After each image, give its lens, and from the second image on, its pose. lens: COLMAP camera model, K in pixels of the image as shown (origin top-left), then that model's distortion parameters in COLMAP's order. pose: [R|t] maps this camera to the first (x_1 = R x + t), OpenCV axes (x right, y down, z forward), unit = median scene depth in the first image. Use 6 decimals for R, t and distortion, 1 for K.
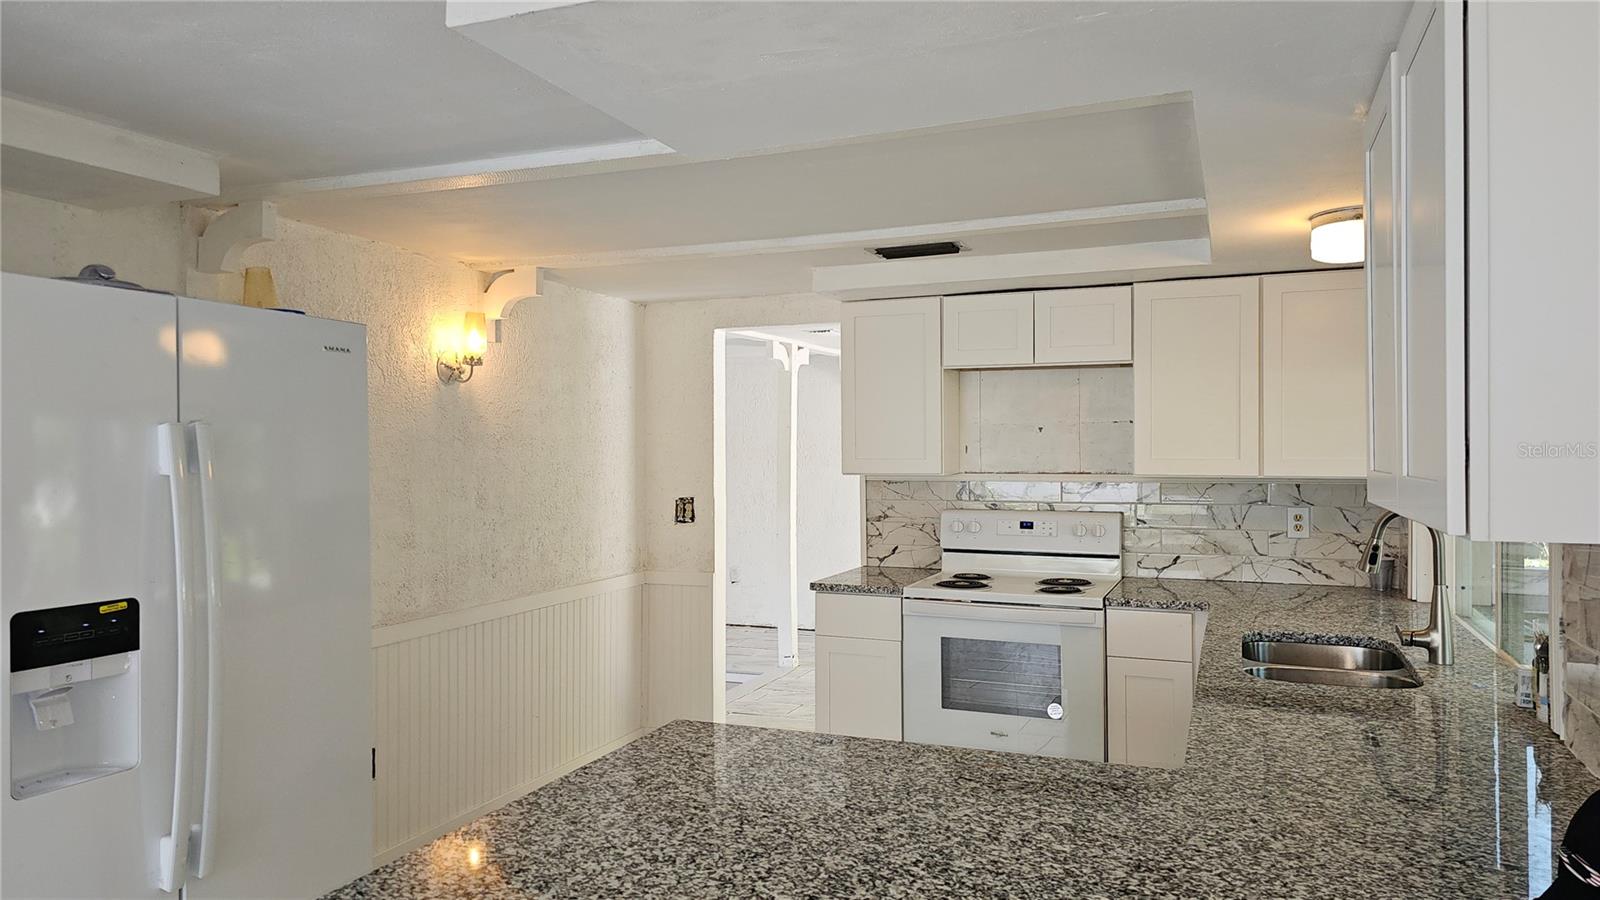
lens RADIAL K [[1066.3, 0, 811.6], [0, 1066.3, 437.7], [0, 0, 1]] dist [0.066051, -0.062817]
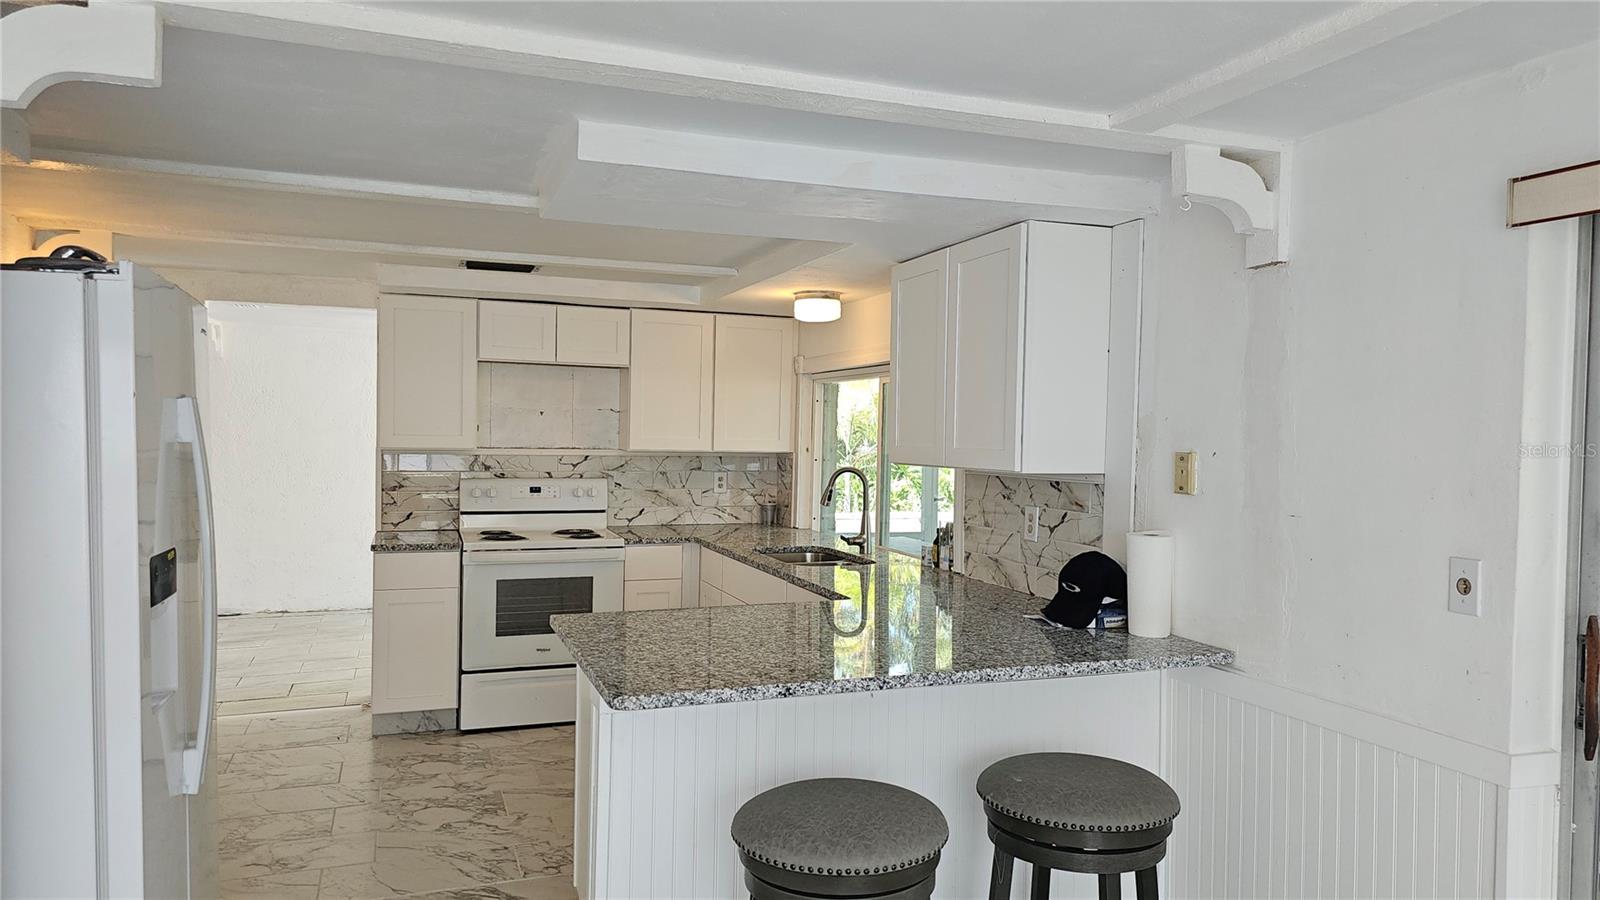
lens RADIAL K [[1064.8, 0, 813.8], [0, 1064.8, 452.2], [0, 0, 1]] dist [0.116398, -0.166500]
pose [[0.736848, 0.002235, 0.676055, -0.455307], [-0.024695, 0.999416, 0.023612, 0.000233], [-0.675607, -0.034094, 0.736473, -0.159492]]
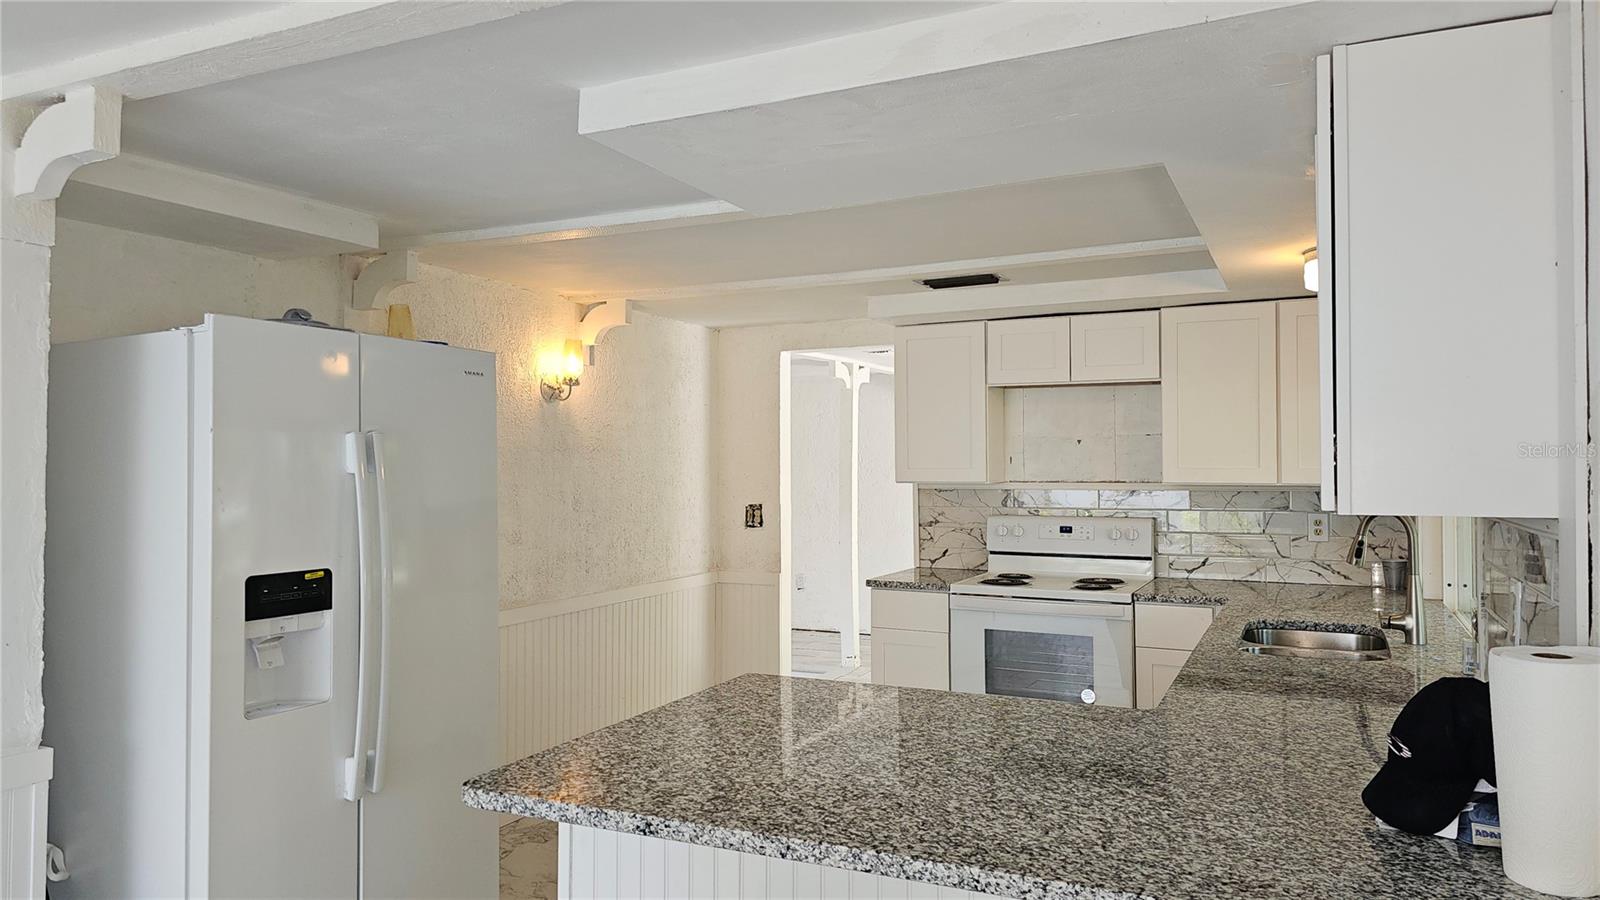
lens RADIAL K [[1066.3, 0, 811.6], [0, 1066.3, 437.7], [0, 0, 1]] dist [0.066051, -0.062817]
pose [[0.997953, -0.000967, -0.063945, 0.013739], [-0.000090, 0.999864, -0.016513, 0.007012], [0.063953, 0.016484, 0.997817, -0.120572]]
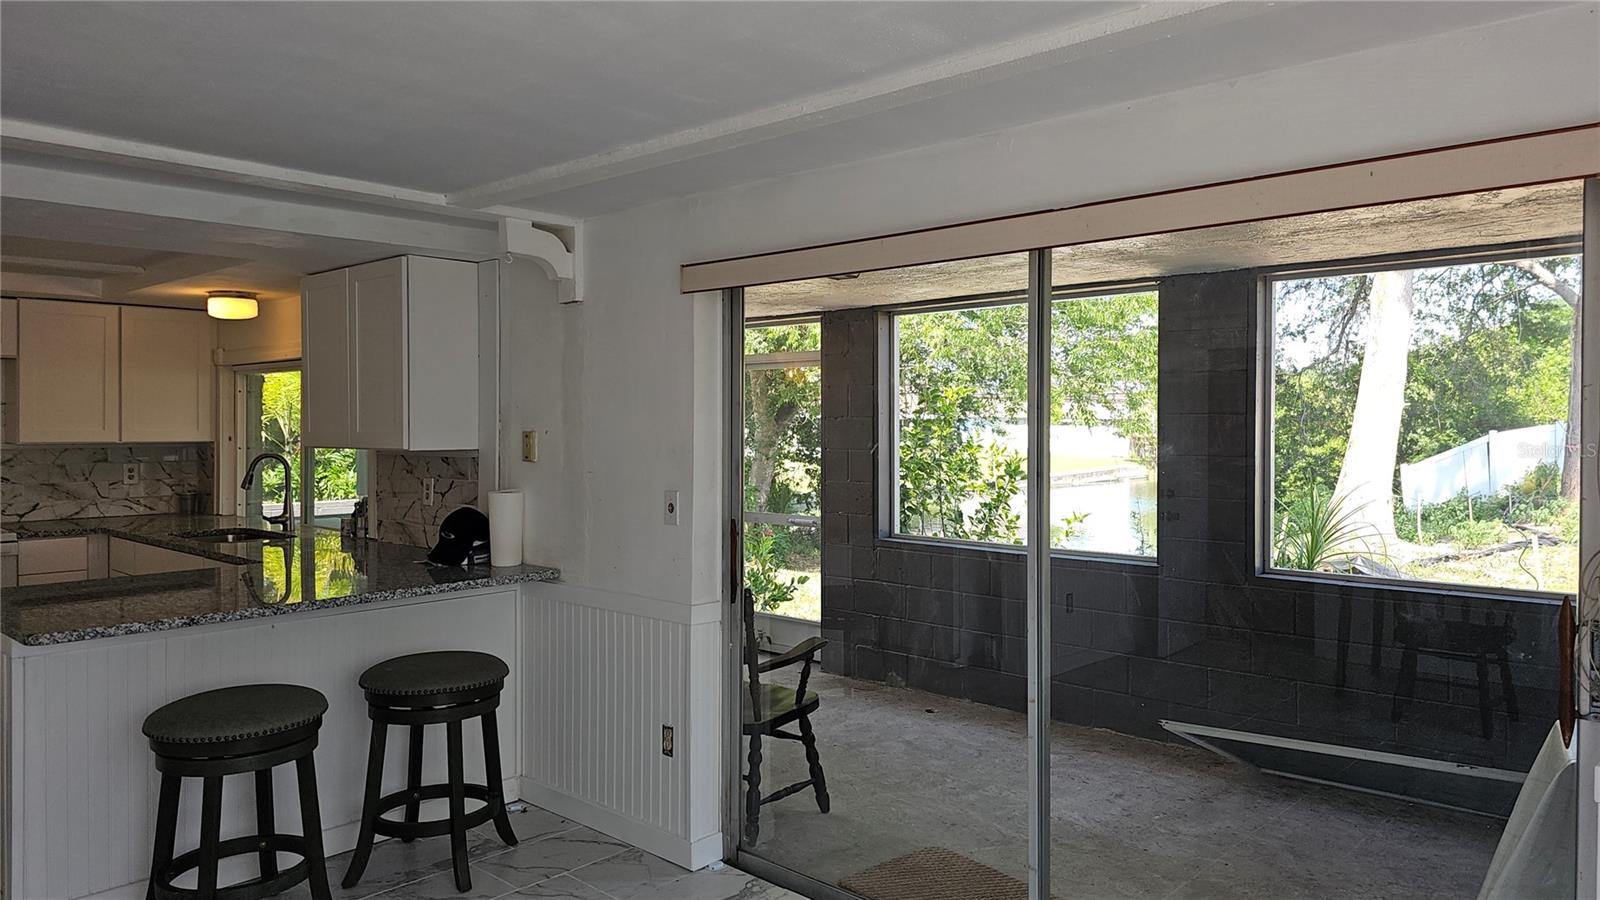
lens RADIAL K [[1066.3, 0, 811.6], [0, 1066.3, 437.7], [0, 0, 1]] dist [0.066051, -0.062817]
pose [[0.350194, -0.009611, 0.936628, -0.629830], [-0.009592, 0.999858, 0.013847, 0.000796], [-0.936628, -0.013833, 0.350052, -0.396809]]
